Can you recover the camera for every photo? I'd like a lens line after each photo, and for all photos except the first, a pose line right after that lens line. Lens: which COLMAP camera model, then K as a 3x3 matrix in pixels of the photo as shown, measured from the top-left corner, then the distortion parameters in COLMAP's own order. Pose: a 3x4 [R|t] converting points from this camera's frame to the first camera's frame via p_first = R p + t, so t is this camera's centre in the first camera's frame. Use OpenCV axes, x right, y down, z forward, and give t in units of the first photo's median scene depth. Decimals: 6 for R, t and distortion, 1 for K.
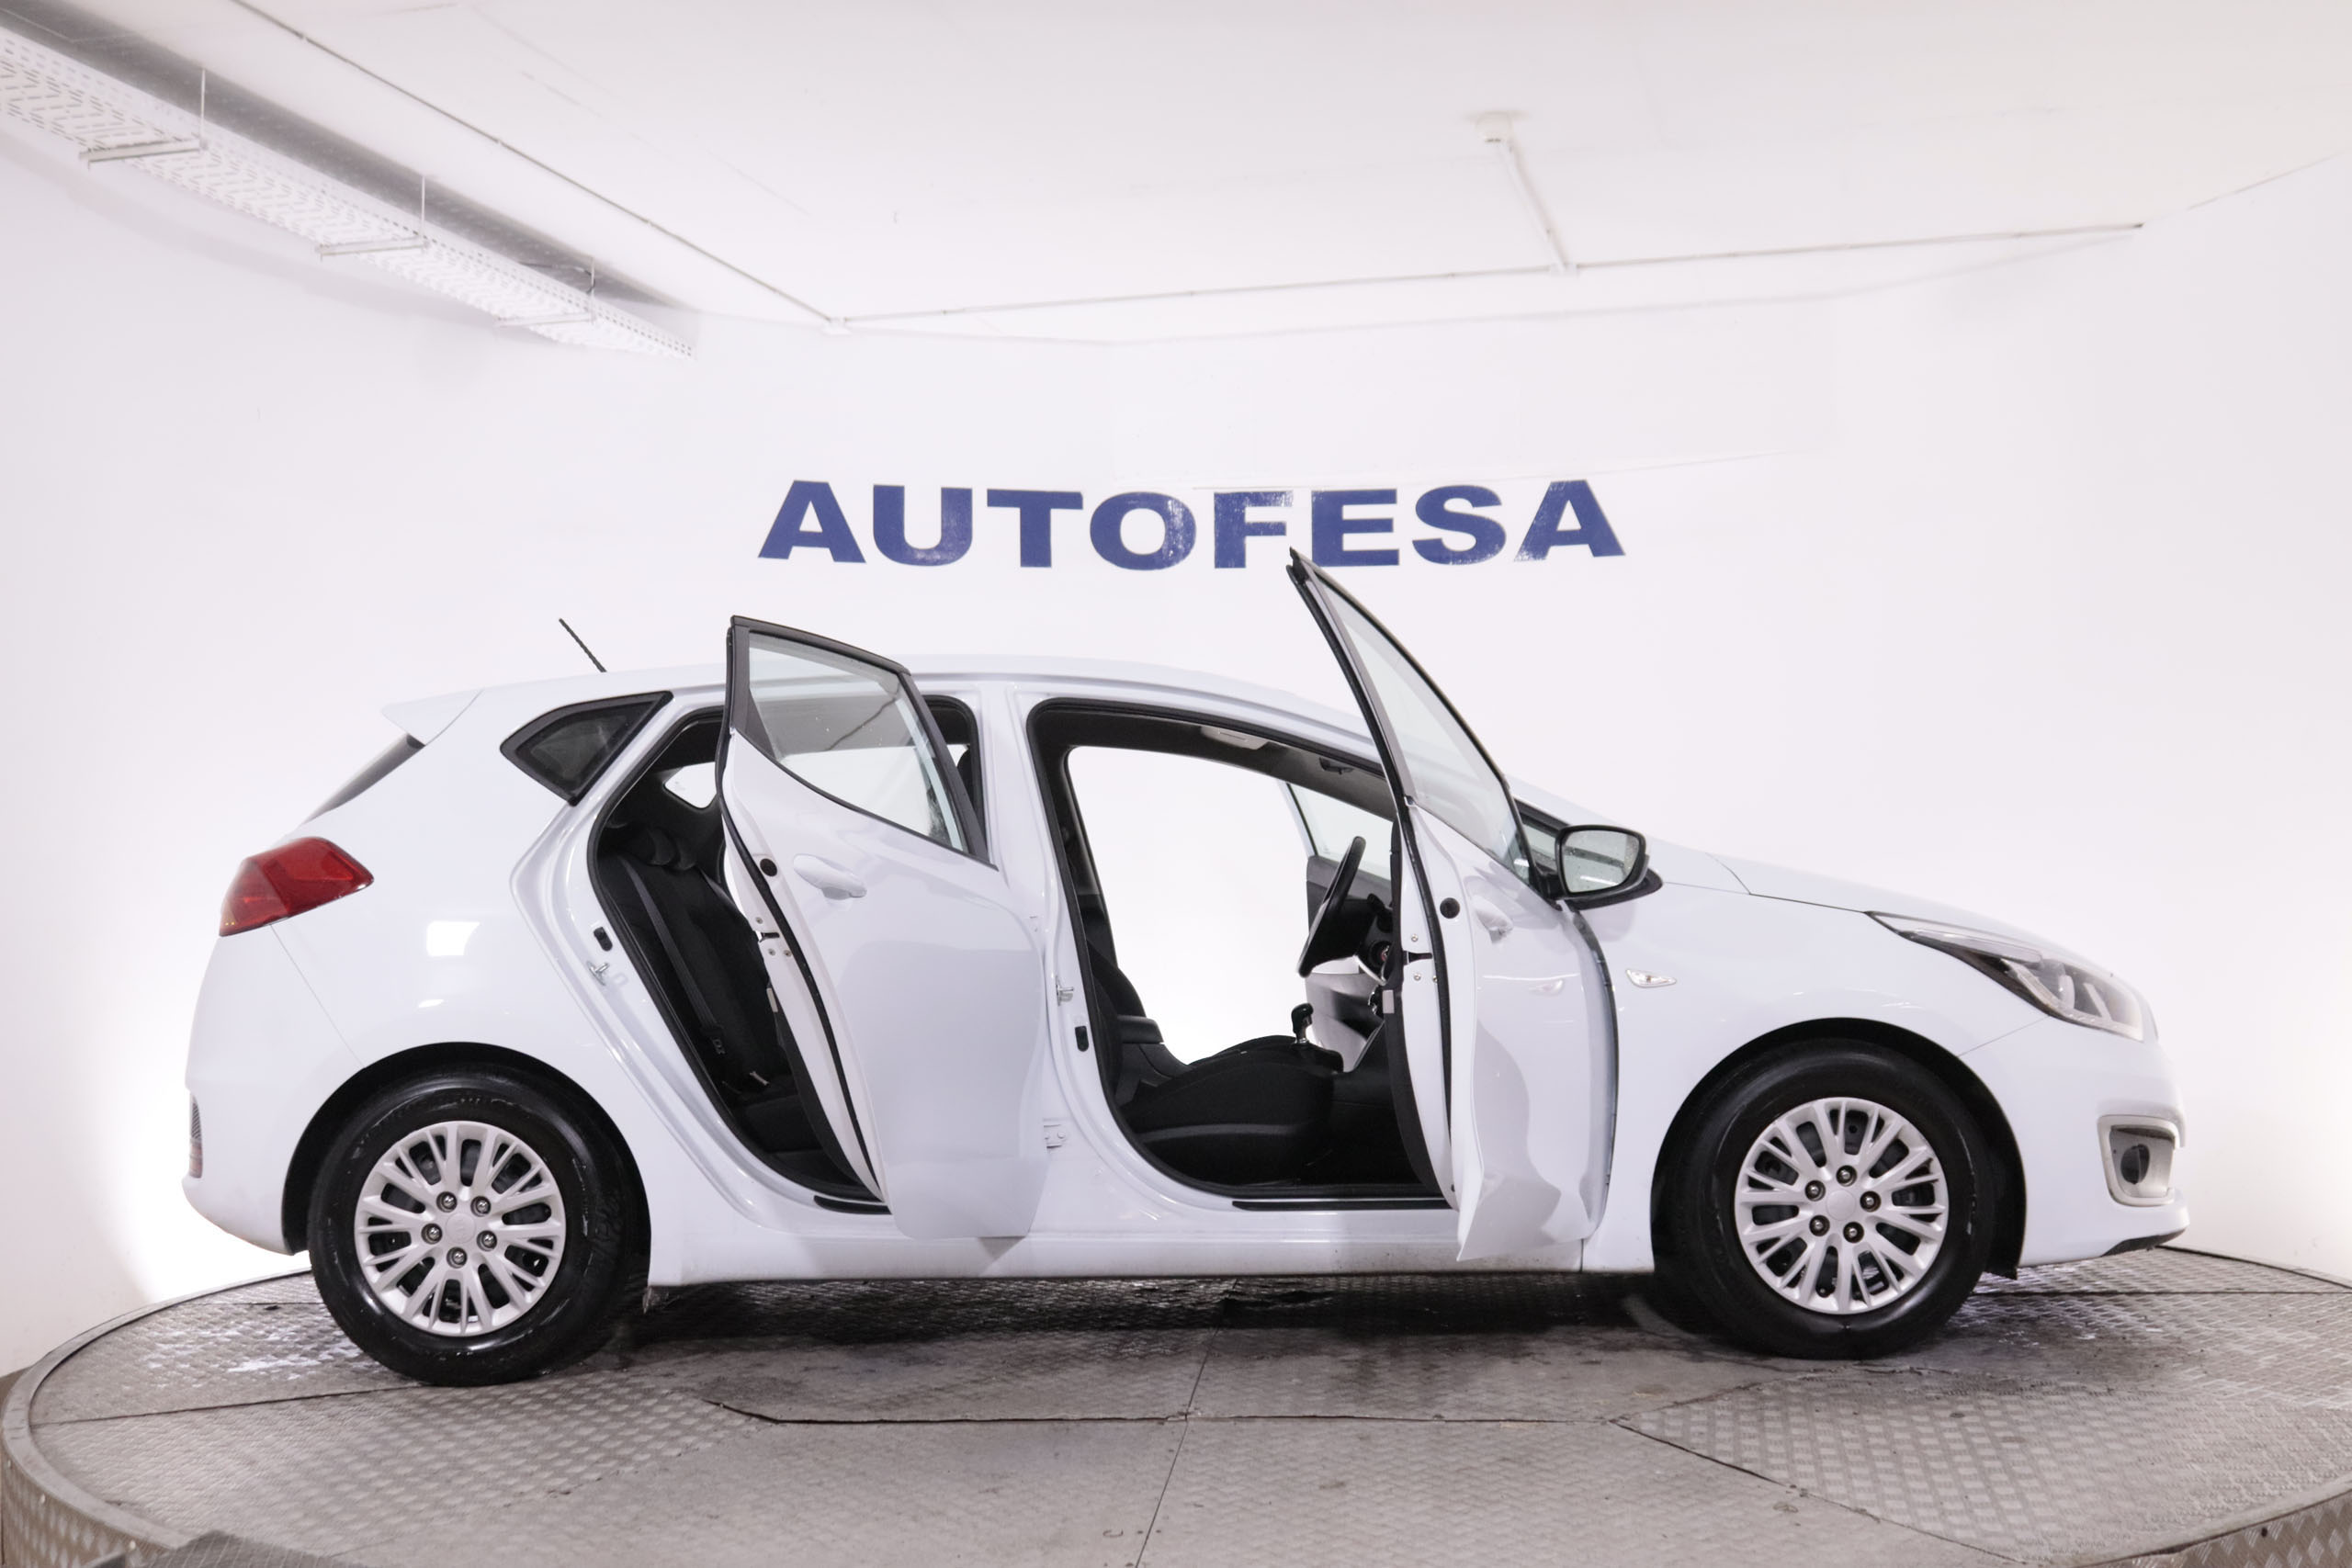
lens RADIAL K [[2609.6, 0, 1150.6], [0, 2609.6, 737.2], [0, 0, 1]] dist [-0.027446, 0.000000]
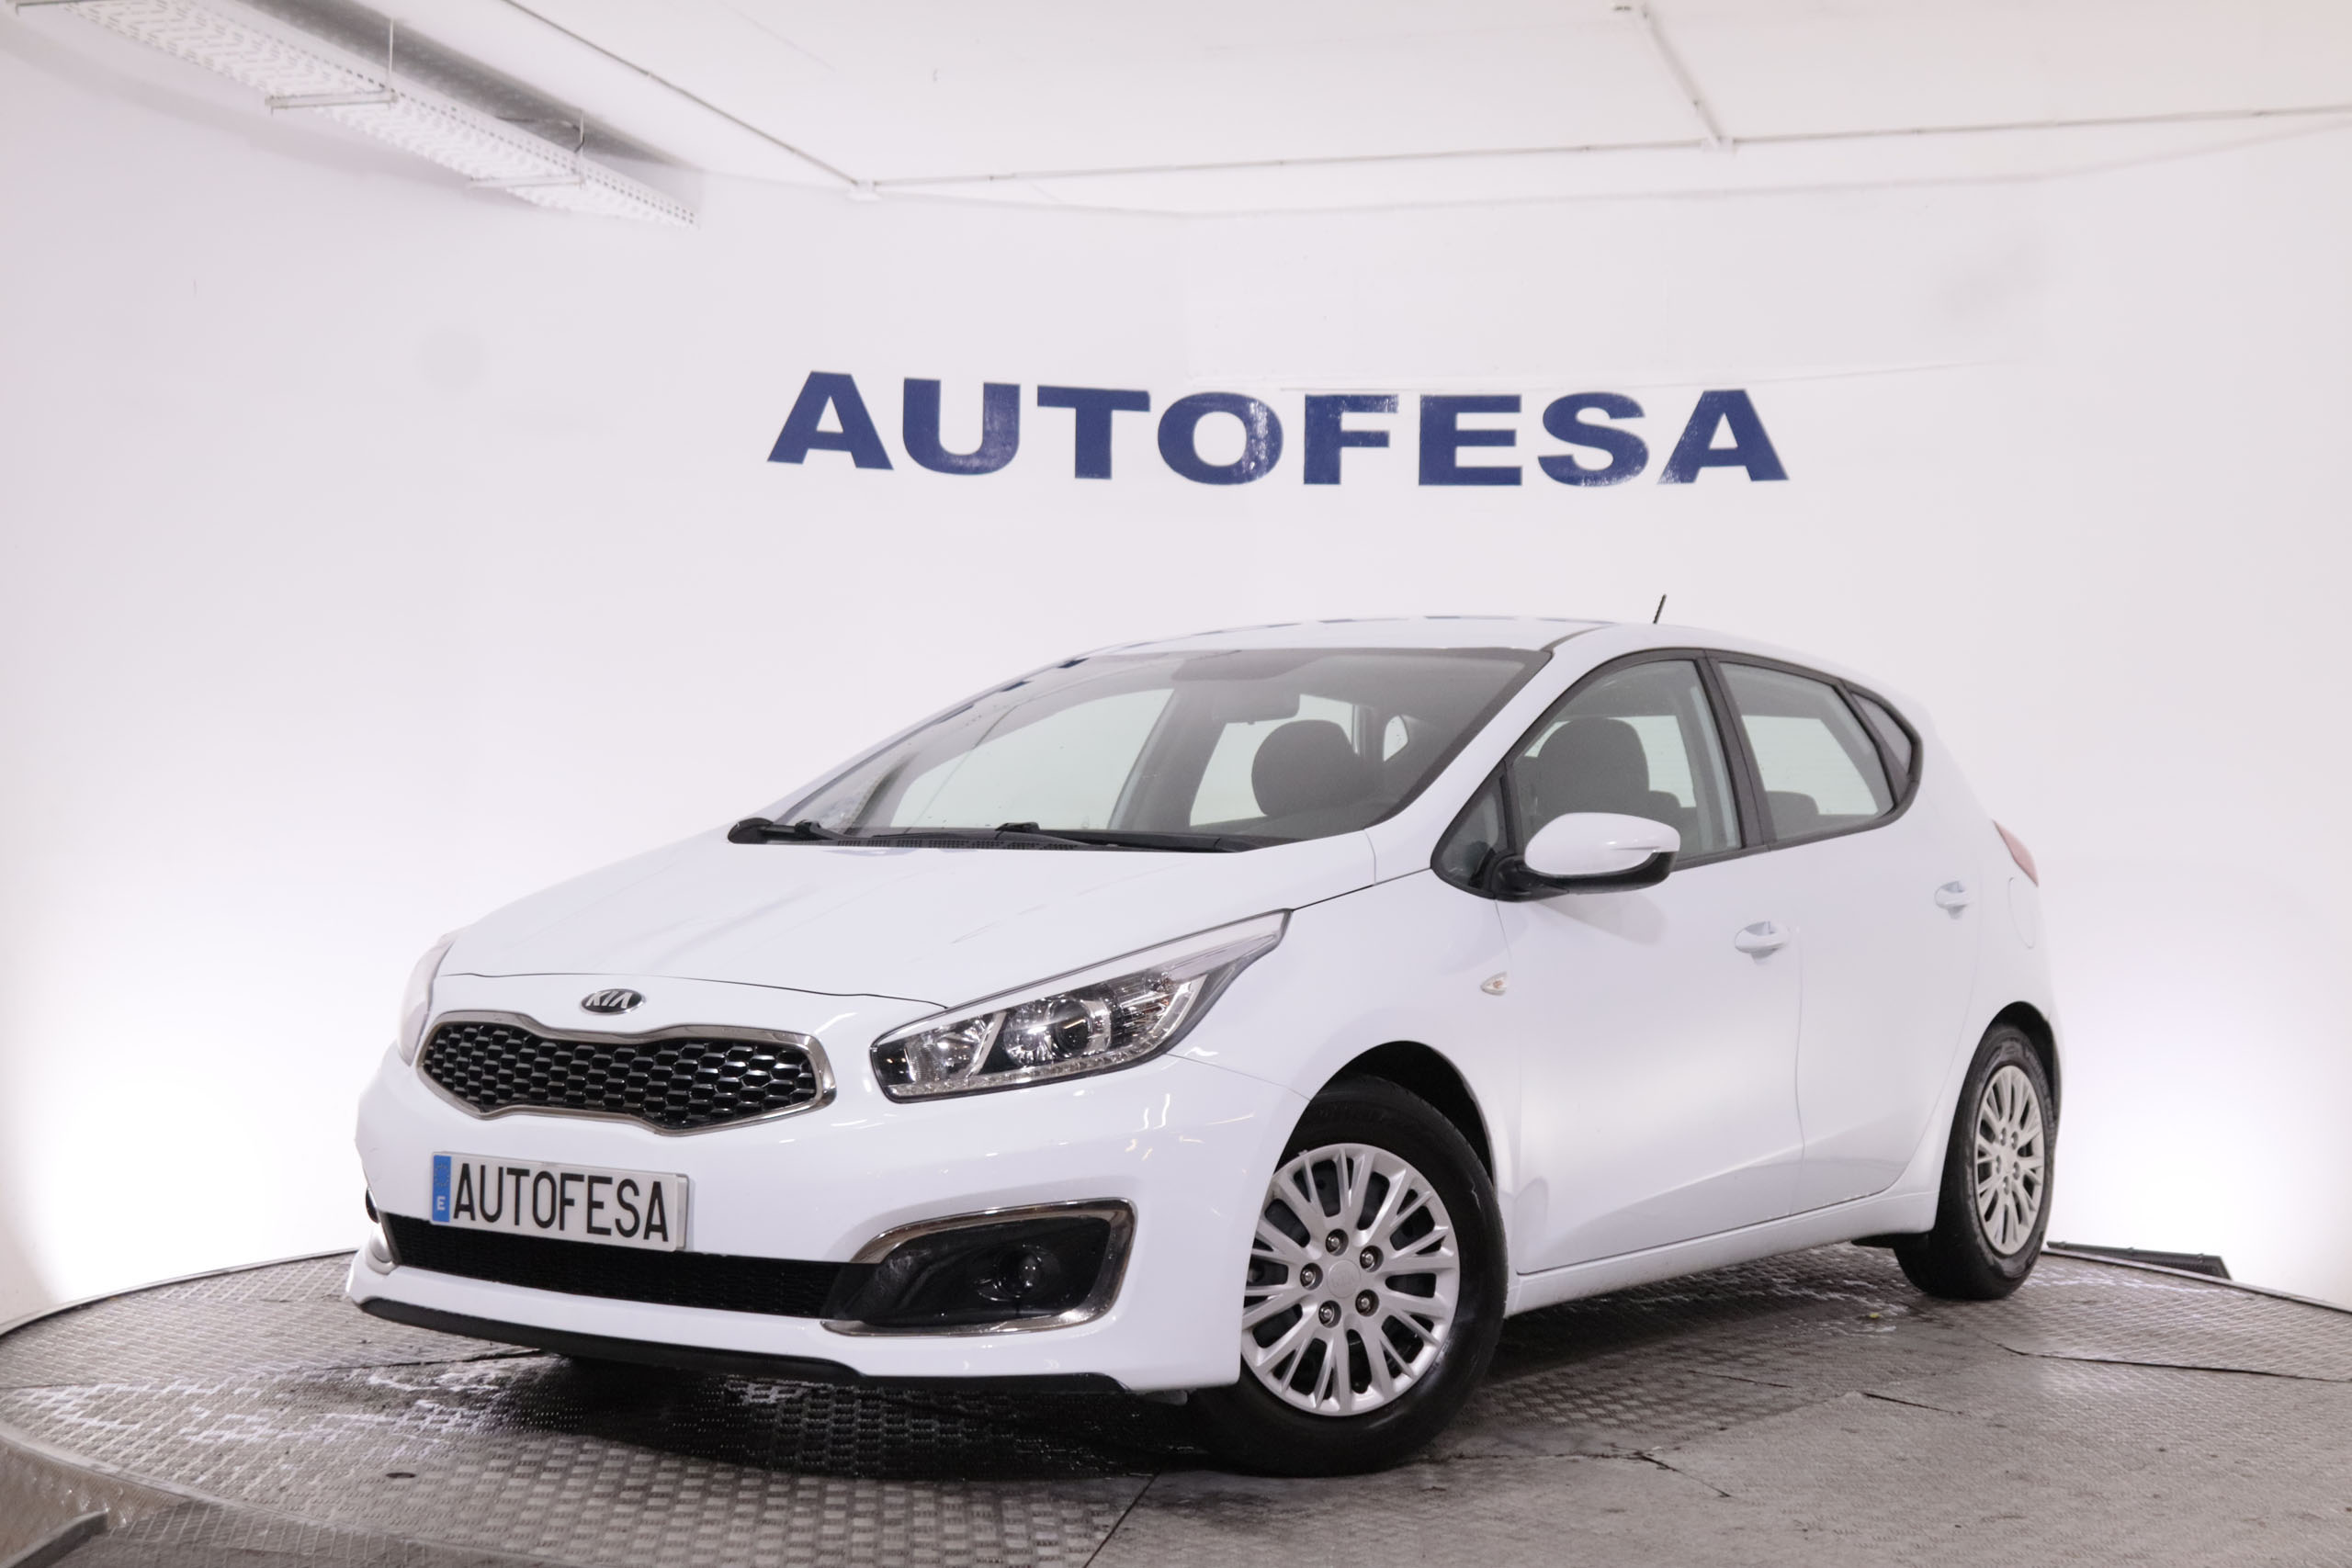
lens RADIAL K [[3412.2, 0, 1175.8], [0, 3412.2, 766.5], [0, 0, 1]] dist [0.018830, 0.000000]
pose [[0.999425, 0.022978, -0.024925, 0.013177], [-0.022225, 0.999300, 0.030098, -0.005772], [0.025599, -0.029527, 0.999236, -0.115782]]
